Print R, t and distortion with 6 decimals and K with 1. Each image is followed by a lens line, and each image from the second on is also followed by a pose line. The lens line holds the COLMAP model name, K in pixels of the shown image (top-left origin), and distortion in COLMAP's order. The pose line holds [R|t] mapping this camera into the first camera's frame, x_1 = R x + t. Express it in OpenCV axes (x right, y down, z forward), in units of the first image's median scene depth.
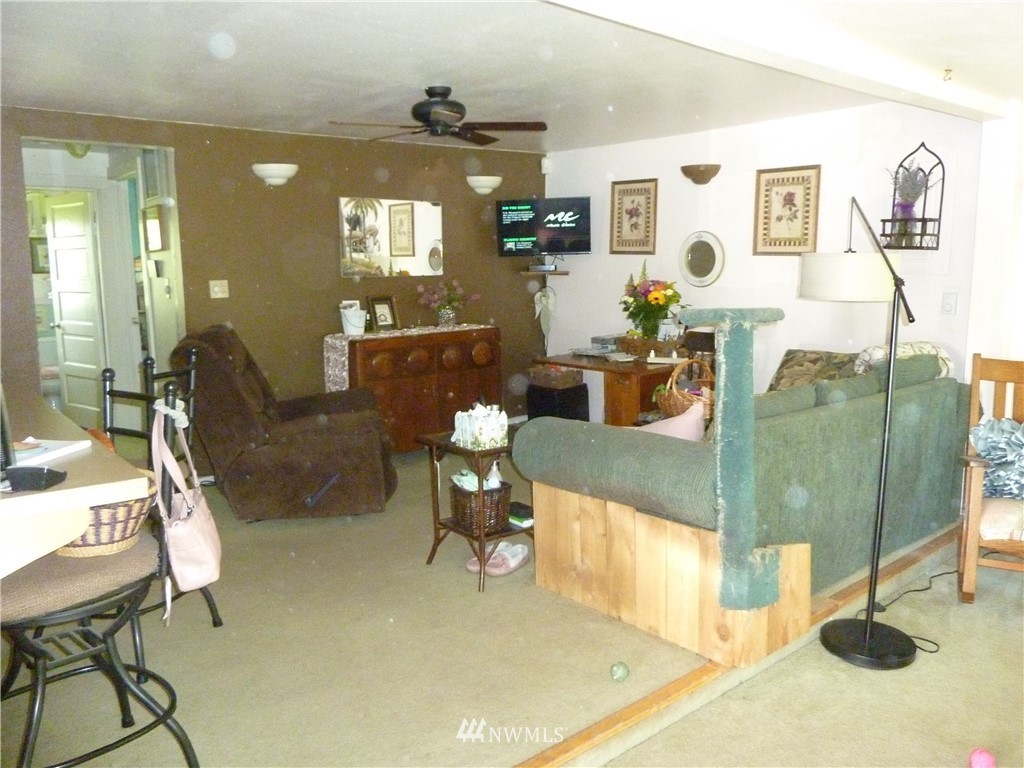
lens RADIAL K [[777.1, 0, 514.2], [0, 777.1, 376.7], [0, 0, 1]] dist [-0.010033, -0.043111]
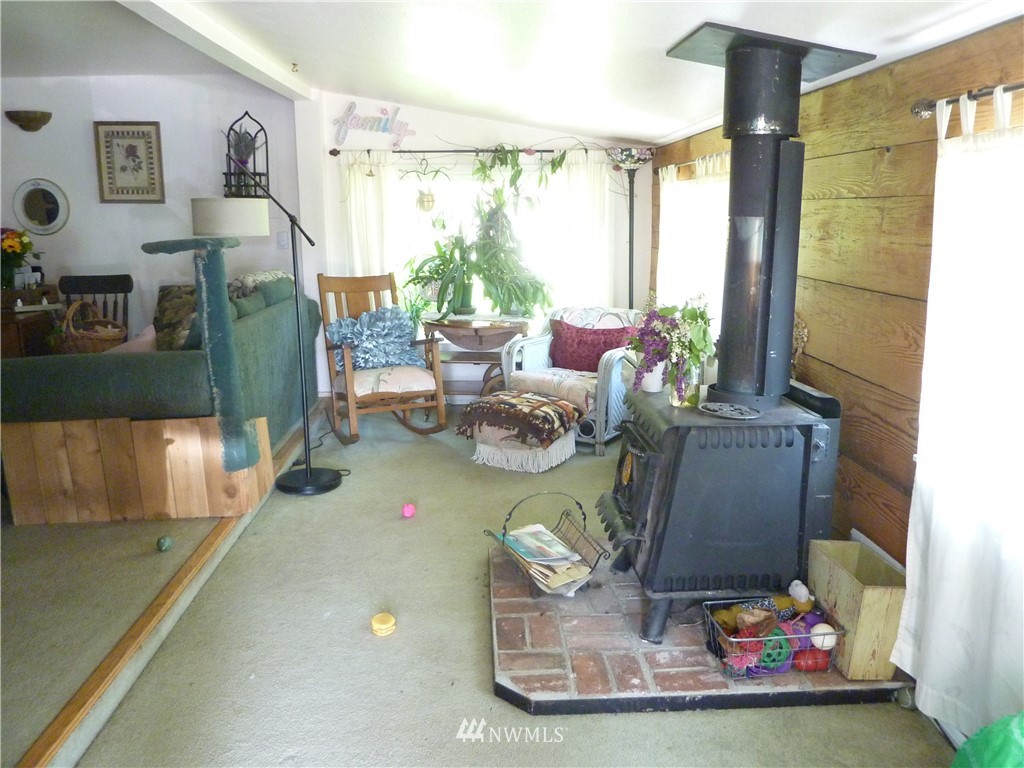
lens RADIAL K [[777.1, 0, 514.2], [0, 777.1, 376.7], [0, 0, 1]] dist [-0.010033, -0.043111]
pose [[0.602964, -0.159100, 0.781743, -0.244679], [0.115798, 0.986988, 0.111555, 0.029667], [-0.789320, 0.023260, 0.613542, -0.099077]]
